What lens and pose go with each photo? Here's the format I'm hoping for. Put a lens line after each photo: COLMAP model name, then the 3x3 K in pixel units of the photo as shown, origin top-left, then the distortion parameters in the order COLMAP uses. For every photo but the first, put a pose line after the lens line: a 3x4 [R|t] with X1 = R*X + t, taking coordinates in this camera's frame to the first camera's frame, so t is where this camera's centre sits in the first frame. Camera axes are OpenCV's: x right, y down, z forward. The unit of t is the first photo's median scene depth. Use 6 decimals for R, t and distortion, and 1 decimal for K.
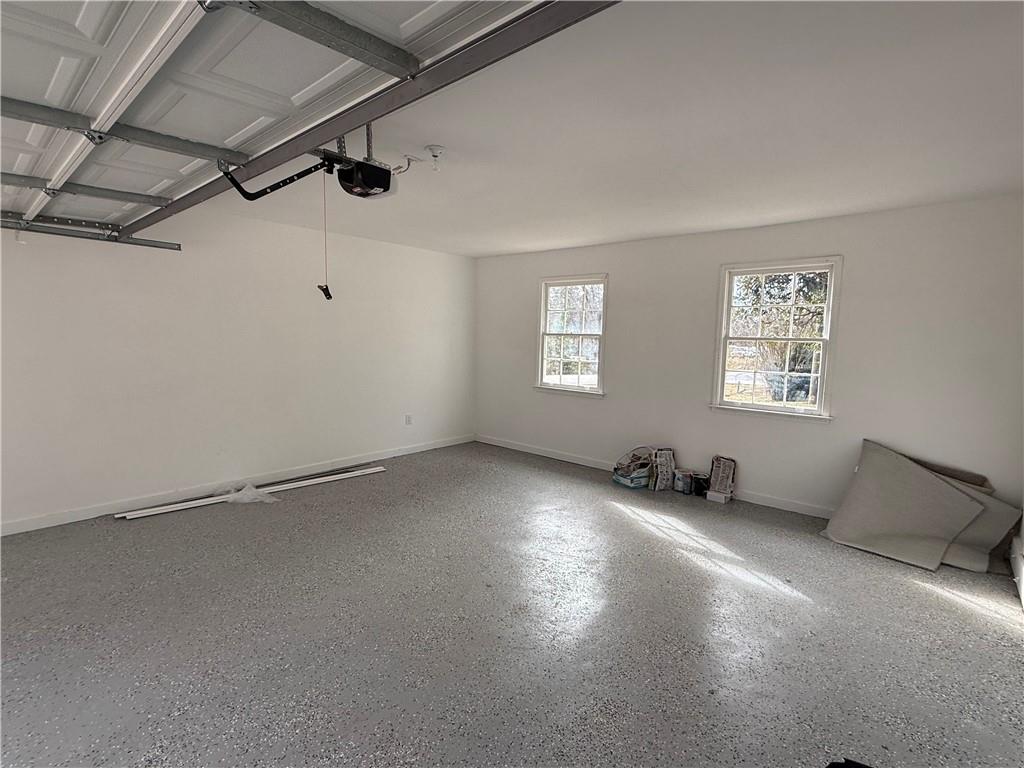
lens RADIAL K [[501.3, 0, 512.0], [0, 501.3, 384.0], [0, 0, 1]] dist [0.002447, 0.000411]
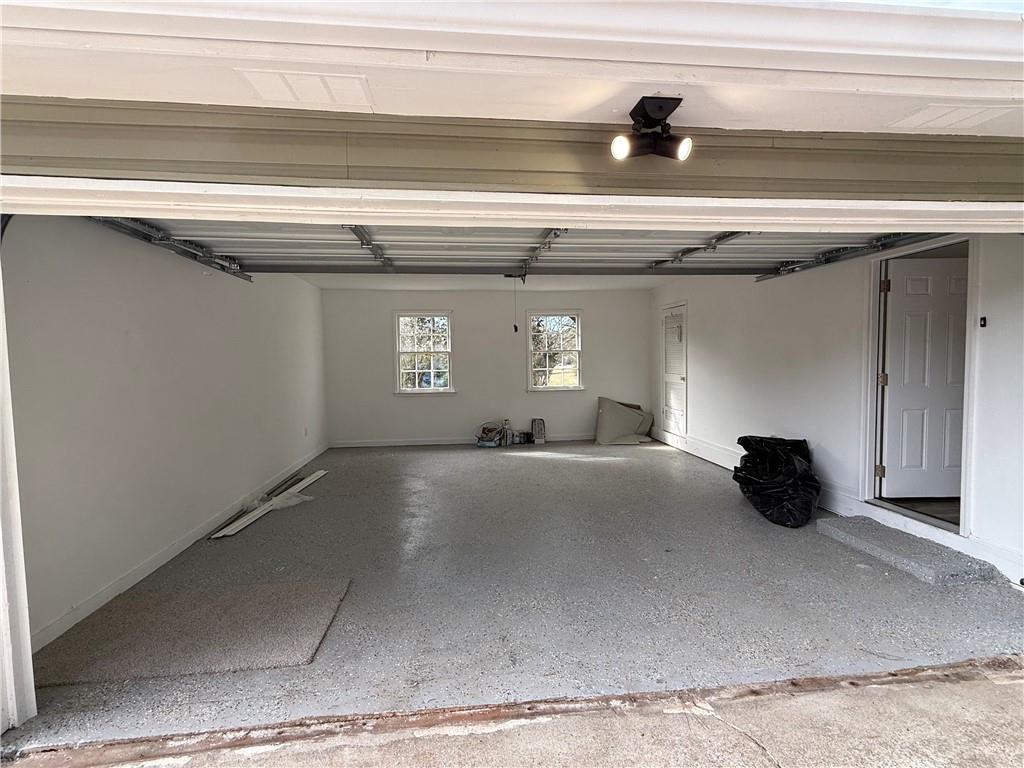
lens RADIAL K [[501.3, 0, 512.0], [0, 501.3, 384.0], [0, 0, 1]] dist [0.002447, 0.000411]
pose [[0.666426, -0.069044, 0.742367, -0.926301], [0.098087, 0.995168, 0.004503, 0.007333], [-0.739091, 0.069816, 0.669978, -0.123547]]
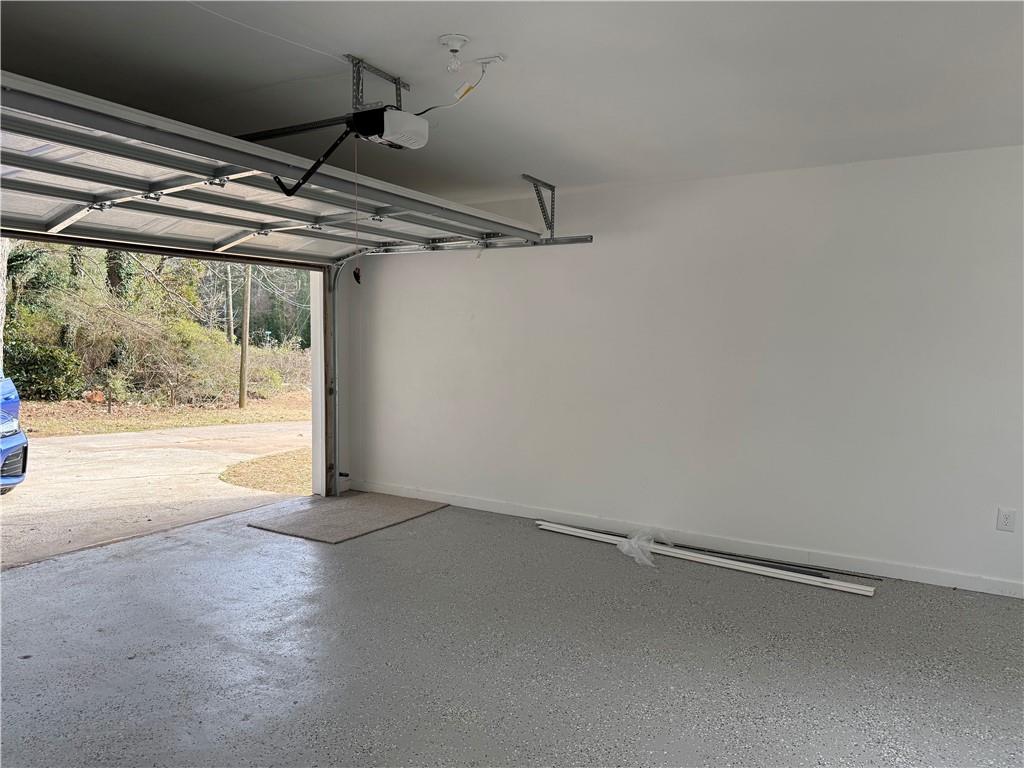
lens RADIAL K [[713.3, 0, 511.9], [0, 713.3, 386.6], [0, 0, 1]] dist [0.116009, -0.194171]
pose [[0.188111, 0.050106, -0.980869, 0.467081], [-0.107557, 0.993742, 0.030136, -0.031156], [0.976241, 0.099830, 0.192323, 0.538441]]
